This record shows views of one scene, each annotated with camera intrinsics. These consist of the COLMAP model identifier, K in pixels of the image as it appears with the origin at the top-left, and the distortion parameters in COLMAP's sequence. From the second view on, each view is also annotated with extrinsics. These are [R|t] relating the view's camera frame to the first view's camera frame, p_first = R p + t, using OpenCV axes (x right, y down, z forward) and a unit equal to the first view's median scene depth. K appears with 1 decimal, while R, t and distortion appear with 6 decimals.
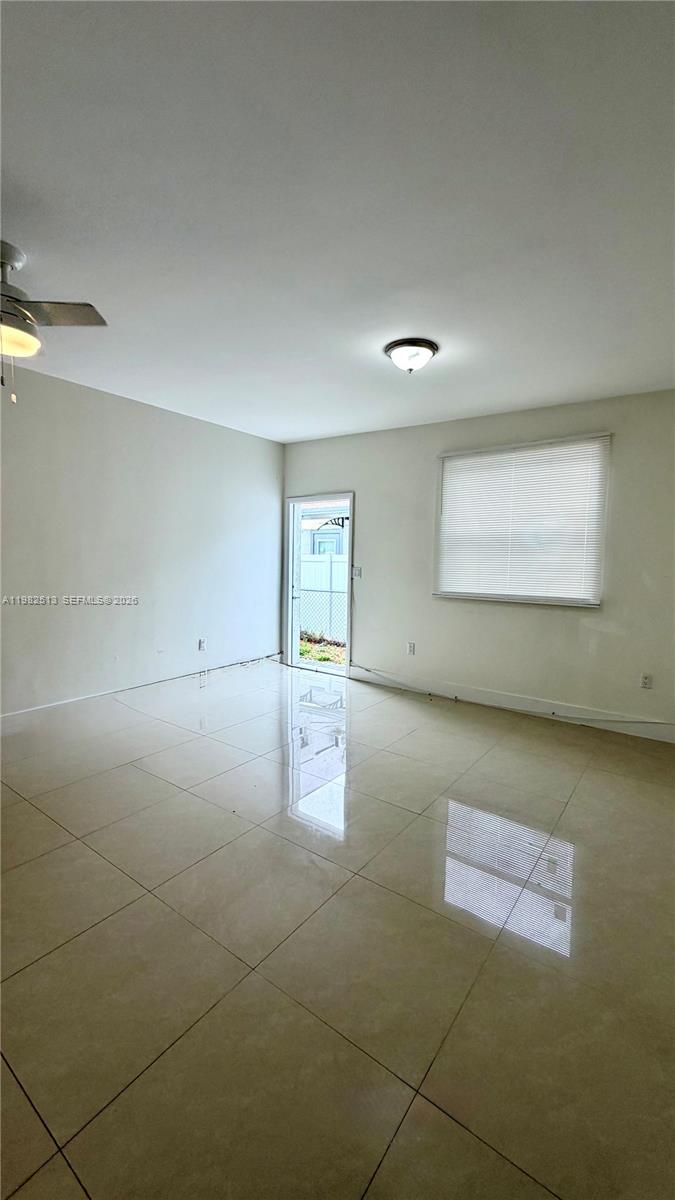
lens RADIAL K [[485.9, 0, 334.2], [0, 485.9, 589.7], [0, 0, 1]] dist [0.003302, -0.000787]
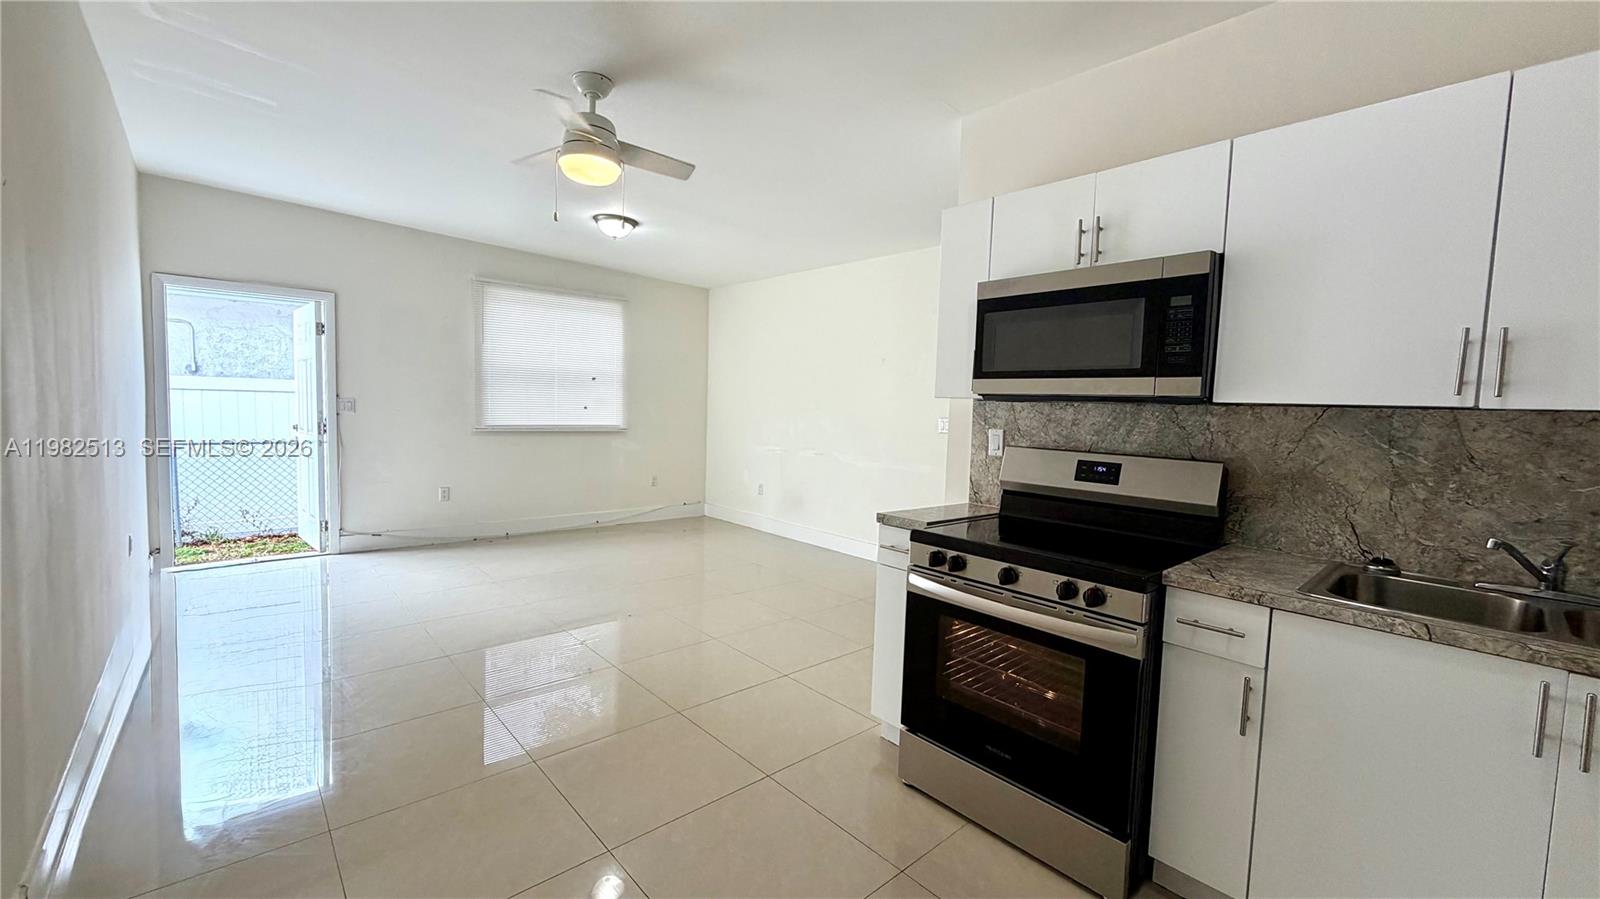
lens RADIAL K [[647.8, 0, 799.8], [0, 647.8, 450.5], [0, 0, 1]] dist [0.003302, -0.000787]
pose [[0.195234, -0.074636, 0.977913, -0.833416], [0.038501, 0.996915, 0.068400, -0.009458], [-0.980001, 0.024296, 0.197505, 0.155526]]
